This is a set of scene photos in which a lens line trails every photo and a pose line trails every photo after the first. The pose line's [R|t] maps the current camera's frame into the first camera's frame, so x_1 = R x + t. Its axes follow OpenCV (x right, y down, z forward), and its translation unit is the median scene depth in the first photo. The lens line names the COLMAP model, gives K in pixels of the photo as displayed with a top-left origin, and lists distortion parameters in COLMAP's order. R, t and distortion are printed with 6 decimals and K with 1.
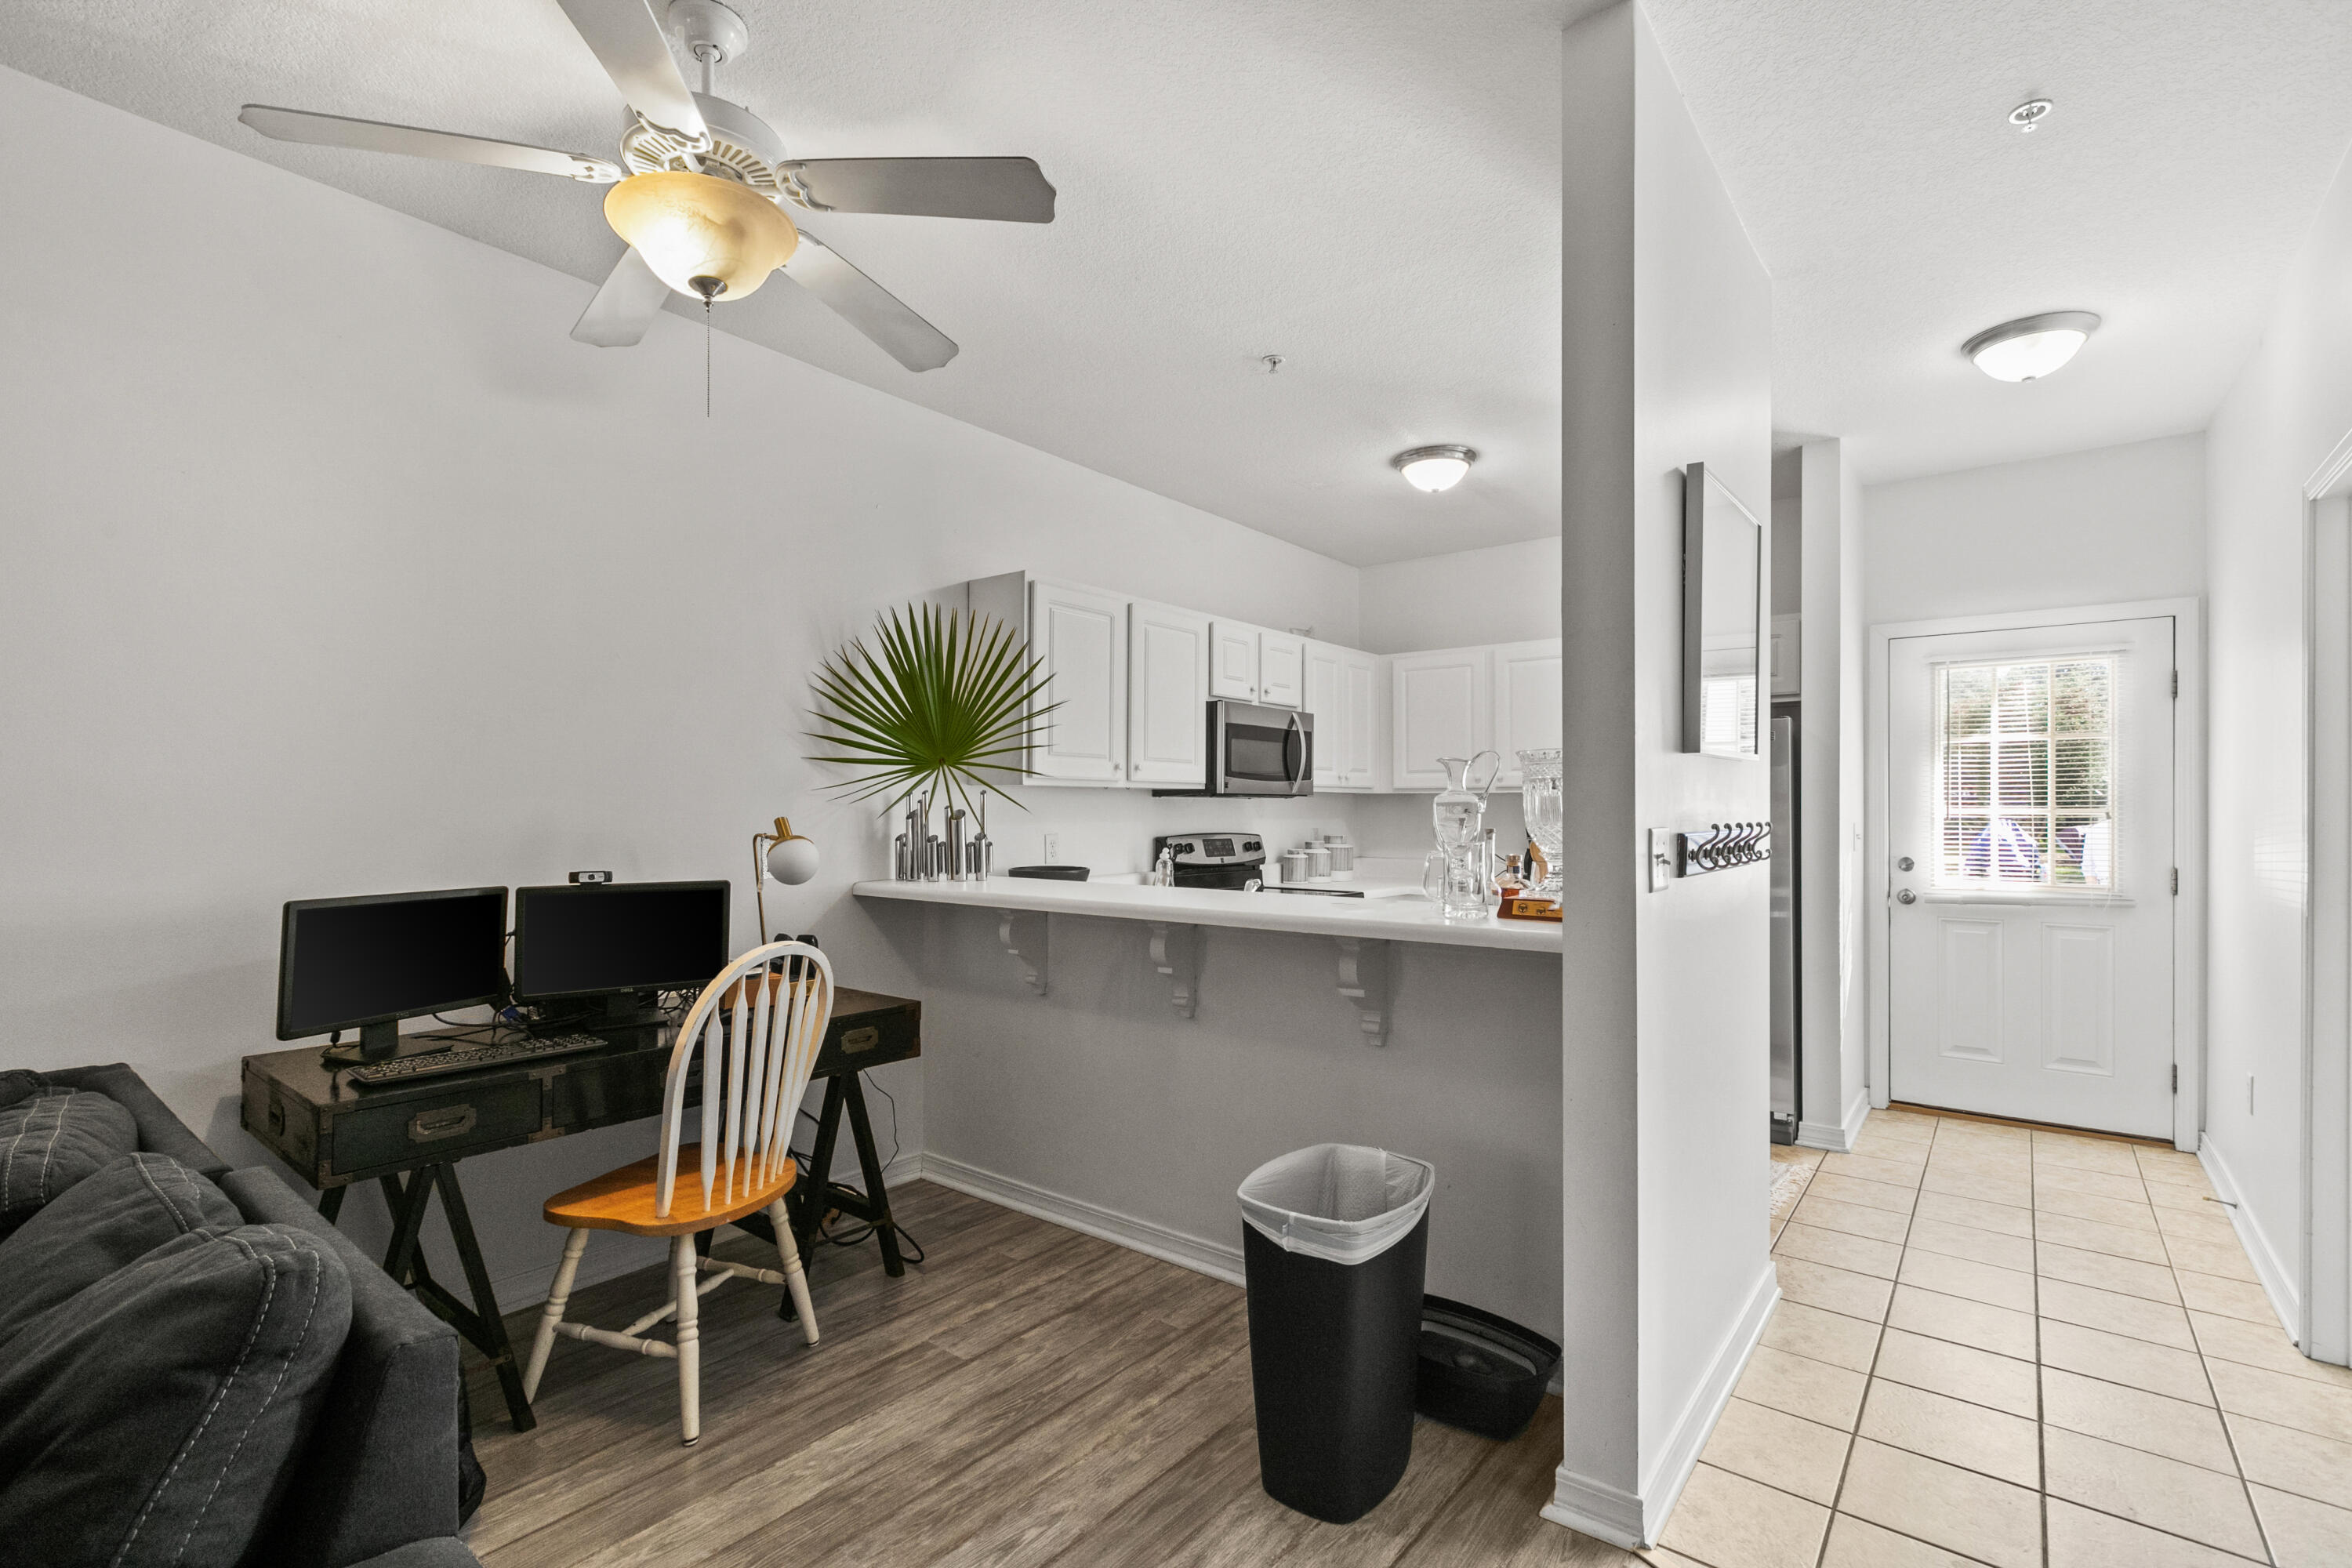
lens RADIAL K [[1060.1, 0, 1176.7], [0, 1060.1, 807.8], [0, 0, 1]] dist [0.000654, -0.000483]
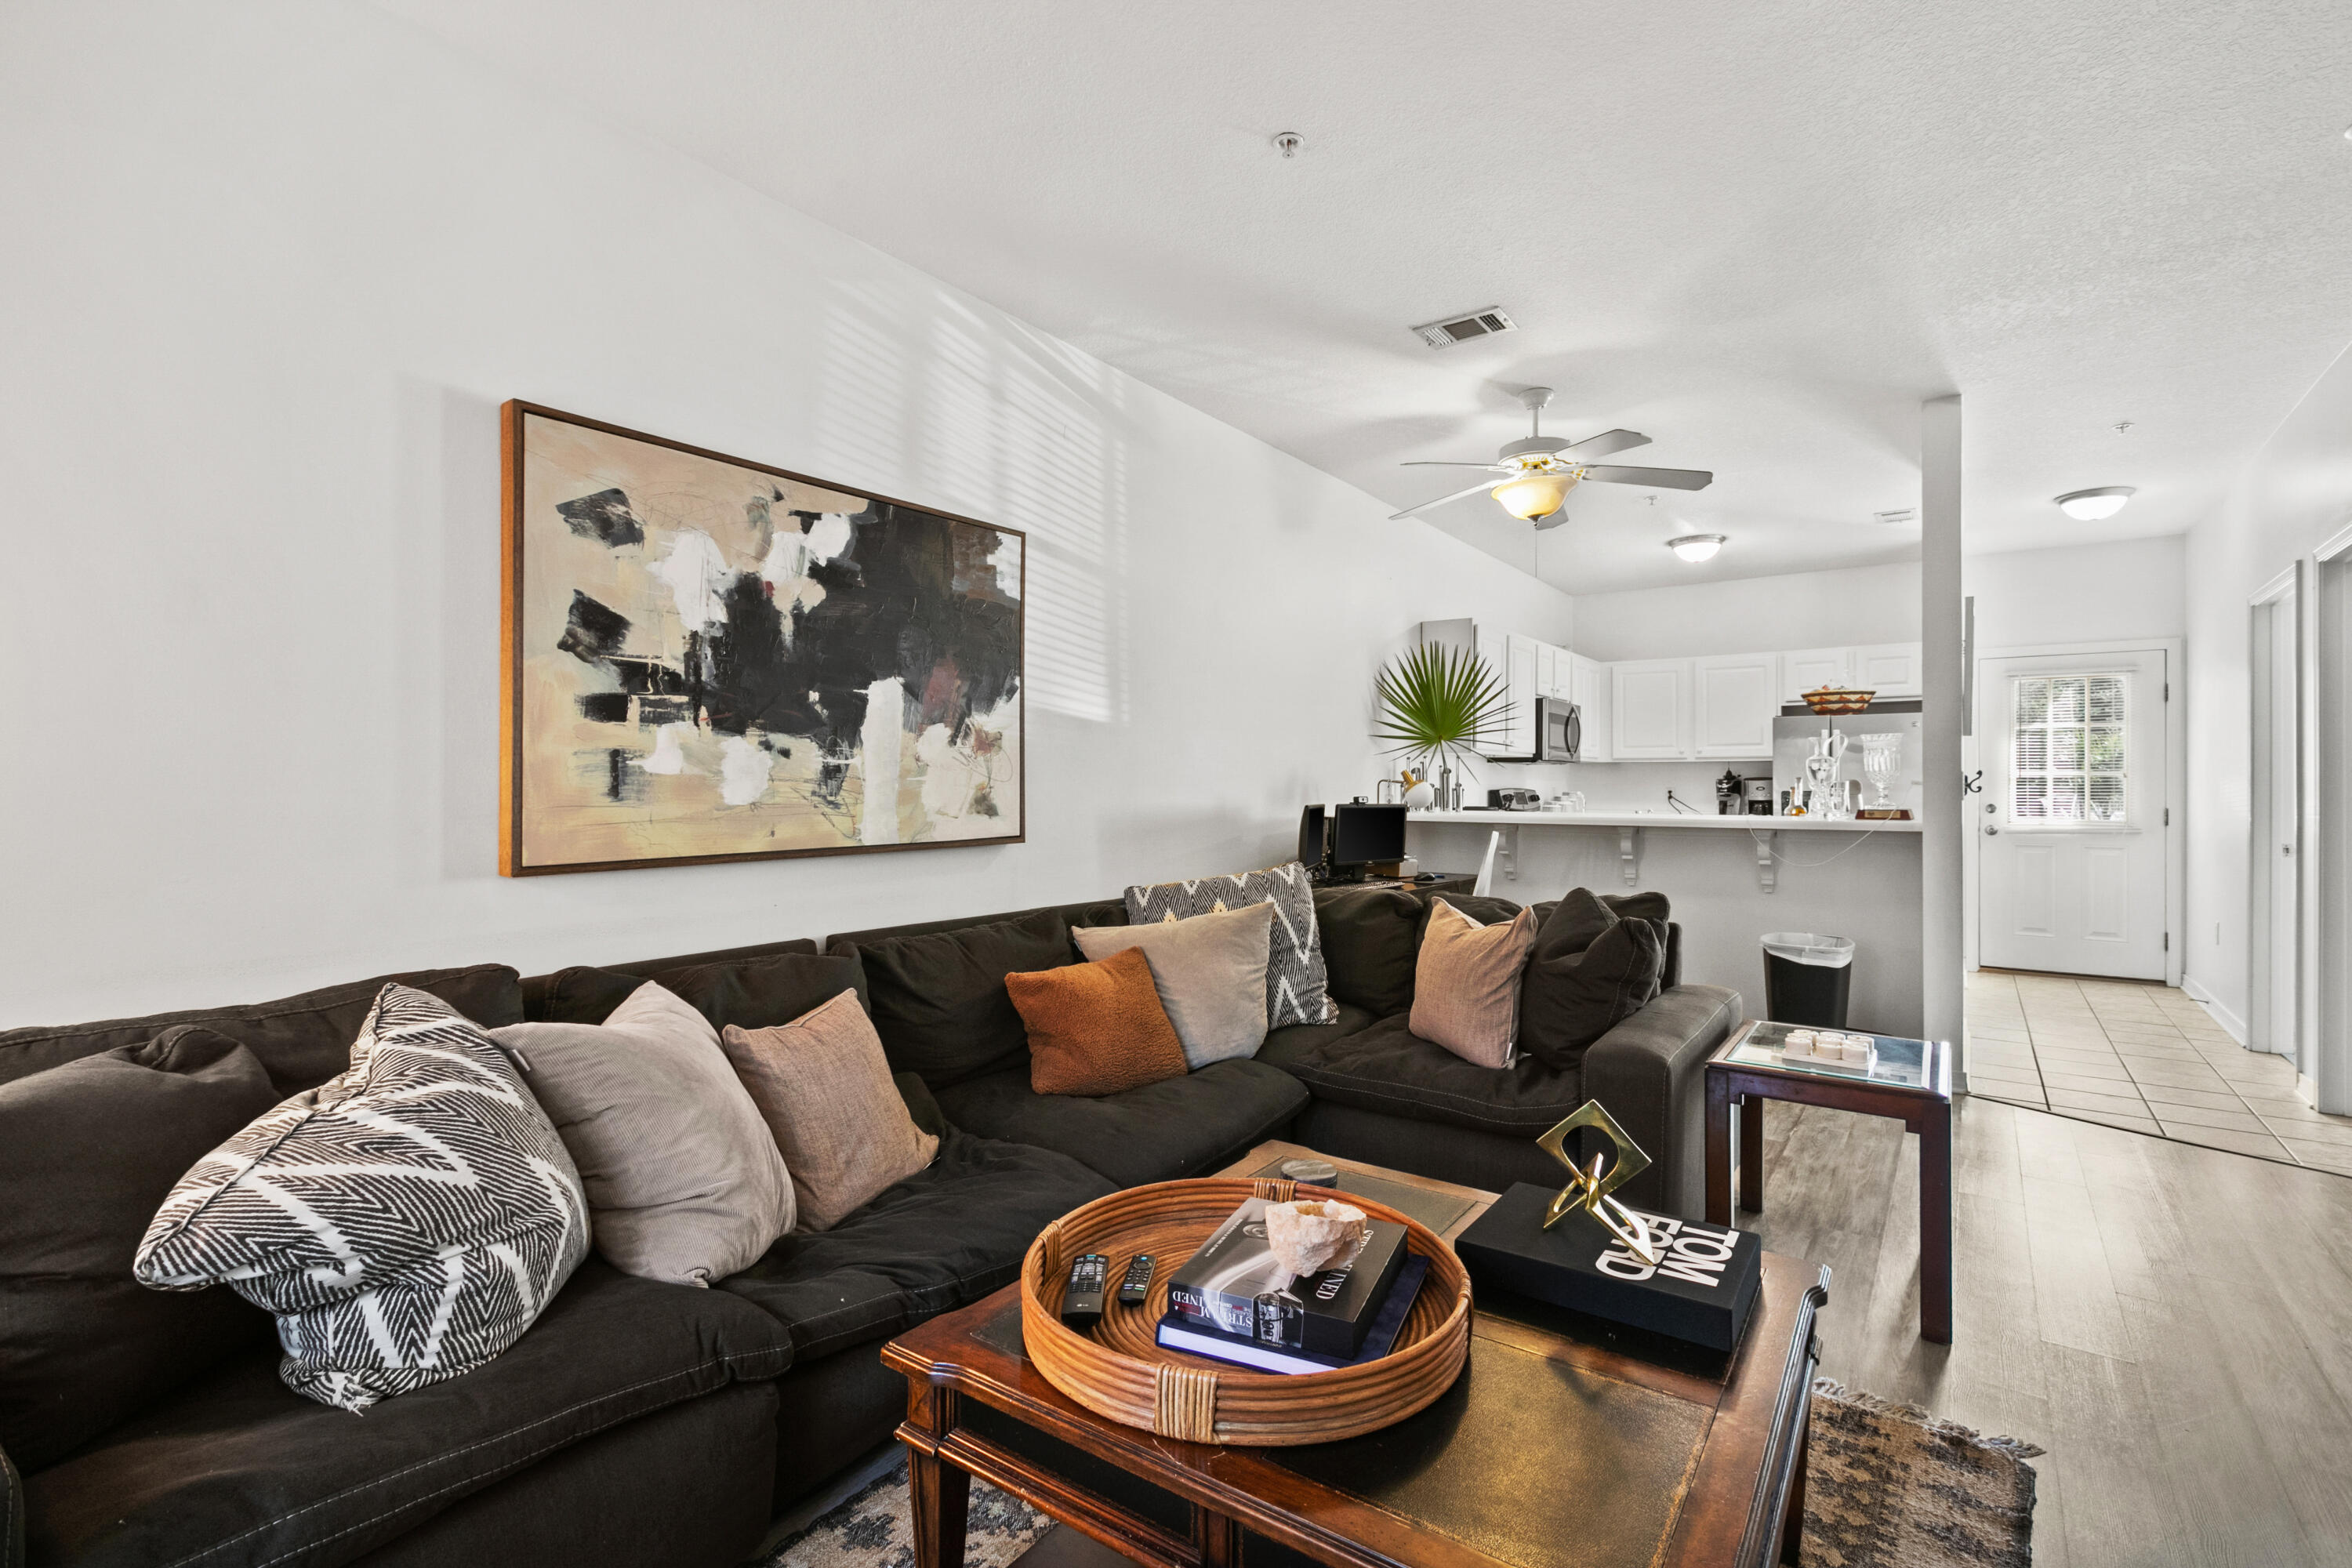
lens RADIAL K [[1060.9, 0, 1180.9], [0, 1060.9, 780.0], [0, 0, 1]] dist [-0.002674, -0.000448]
pose [[0.999451, 0.002454, 0.033053, -0.625300], [-0.002303, 0.999987, -0.004605, 0.027284], [-0.033063, 0.004527, 0.999443, -0.570244]]
